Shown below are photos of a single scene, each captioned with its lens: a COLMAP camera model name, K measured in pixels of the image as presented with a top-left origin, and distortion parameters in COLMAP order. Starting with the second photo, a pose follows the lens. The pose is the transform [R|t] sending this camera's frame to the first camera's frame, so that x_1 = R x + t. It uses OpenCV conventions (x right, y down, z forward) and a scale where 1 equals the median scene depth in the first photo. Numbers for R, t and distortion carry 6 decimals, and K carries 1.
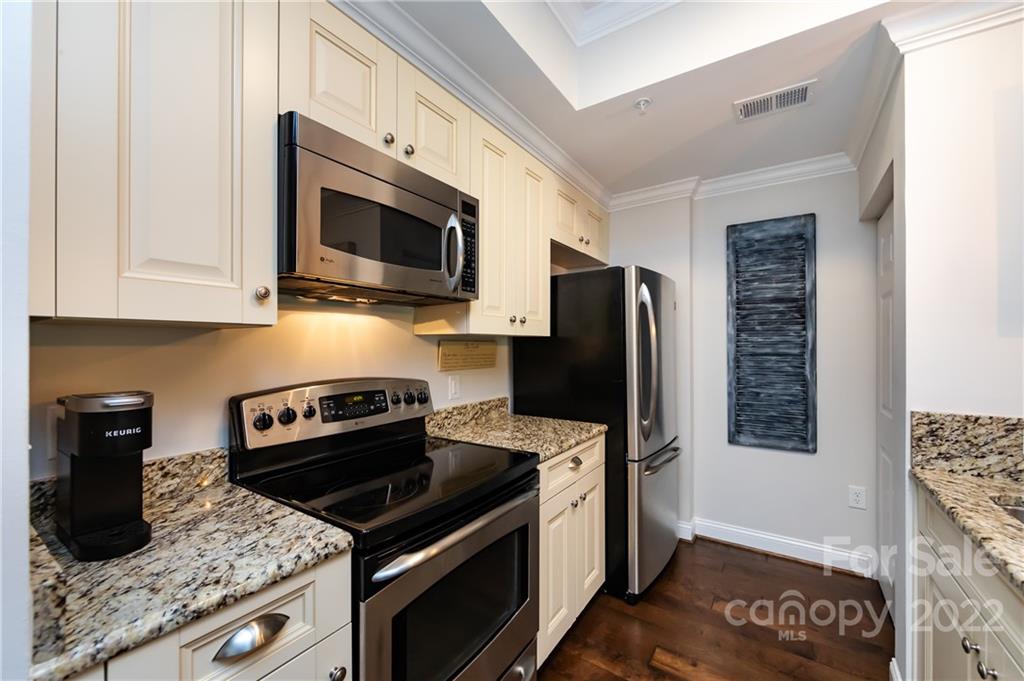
lens RADIAL K [[404.0, 0, 518.8], [0, 404.0, 344.7], [0, 0, 1]] dist [-0.004554, -0.000047]
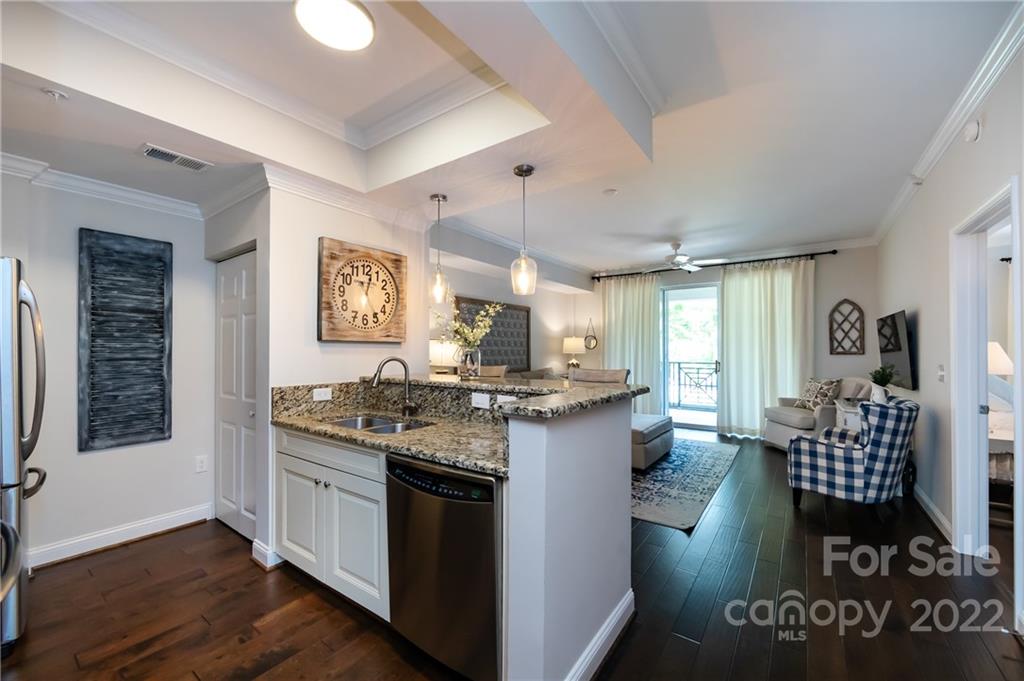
lens RADIAL K [[404.0, 0, 512.6], [0, 404.0, 346.2], [0, 0, 1]] dist [-0.004554, -0.000047]
pose [[0.038420, 0.011182, 0.999199, -0.431053], [-0.001878, 0.999936, -0.011118, -0.000904], [-0.999260, -0.001450, 0.038438, -0.080150]]
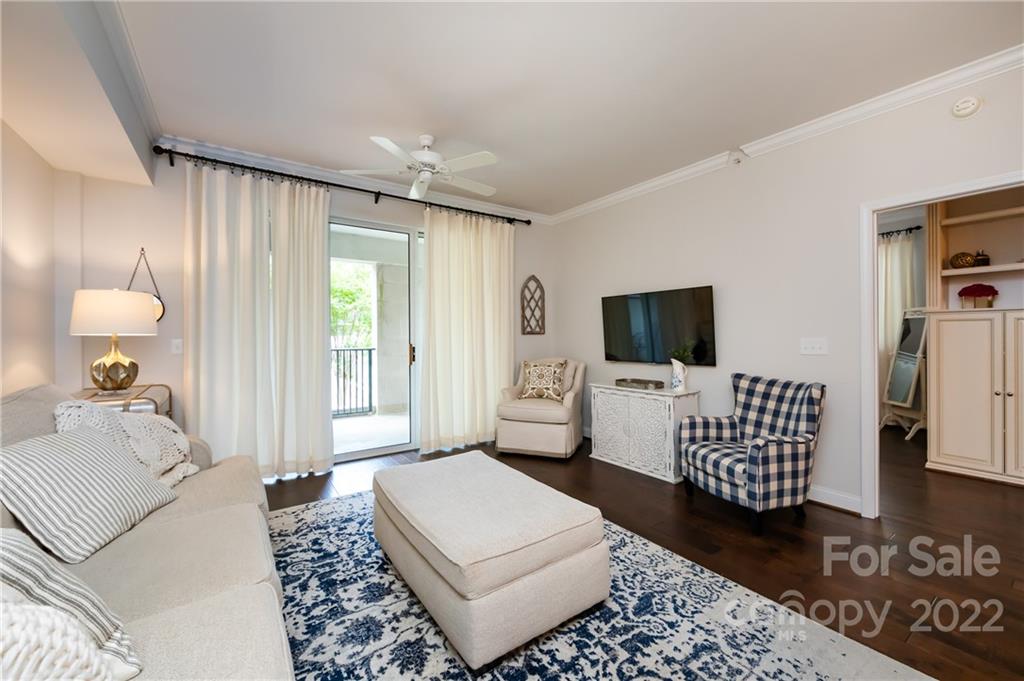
lens RADIAL K [[404.0, 0, 509.9], [0, 404.0, 336.2], [0, 0, 1]] dist [-0.004554, -0.000047]
pose [[-0.927751, 0.004794, 0.373168, 1.183492], [0.005424, 0.999985, 0.000639, 0.025594], [-0.373160, 0.002617, -0.927763, 0.172326]]
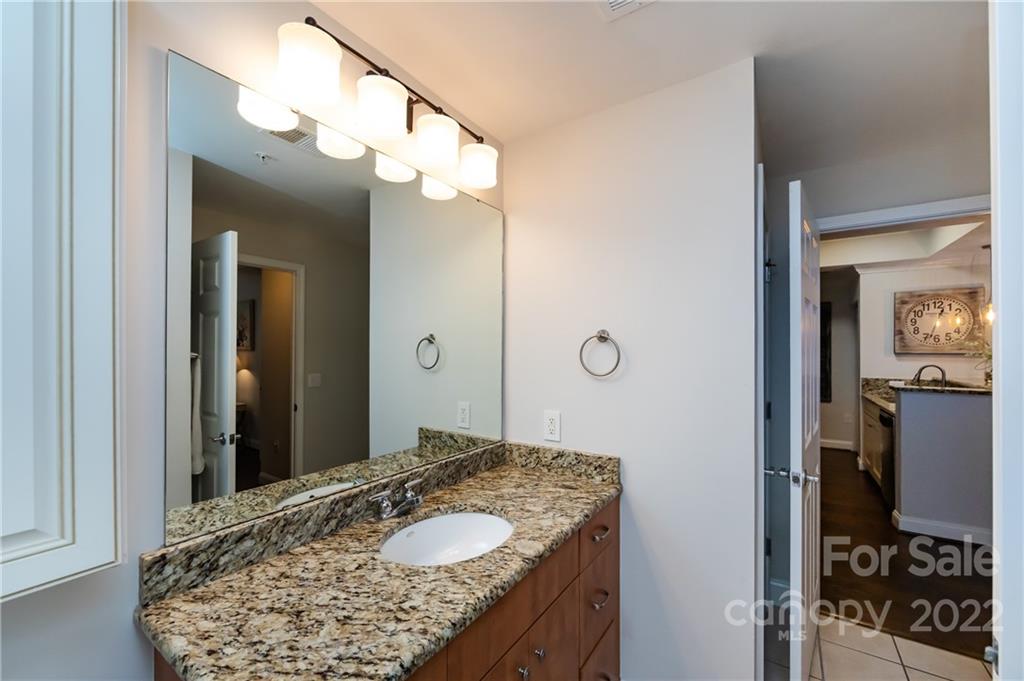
lens RADIAL K [[404.0, 0, 512.1], [0, 404.0, 347.9], [0, 0, 1]] dist [-0.004554, -0.000047]
pose [[0.999948, -0.002370, -0.009912, -1.099647], [0.002378, 0.999997, 0.000734, -0.056186], [0.009910, -0.000757, 0.999951, -1.373471]]
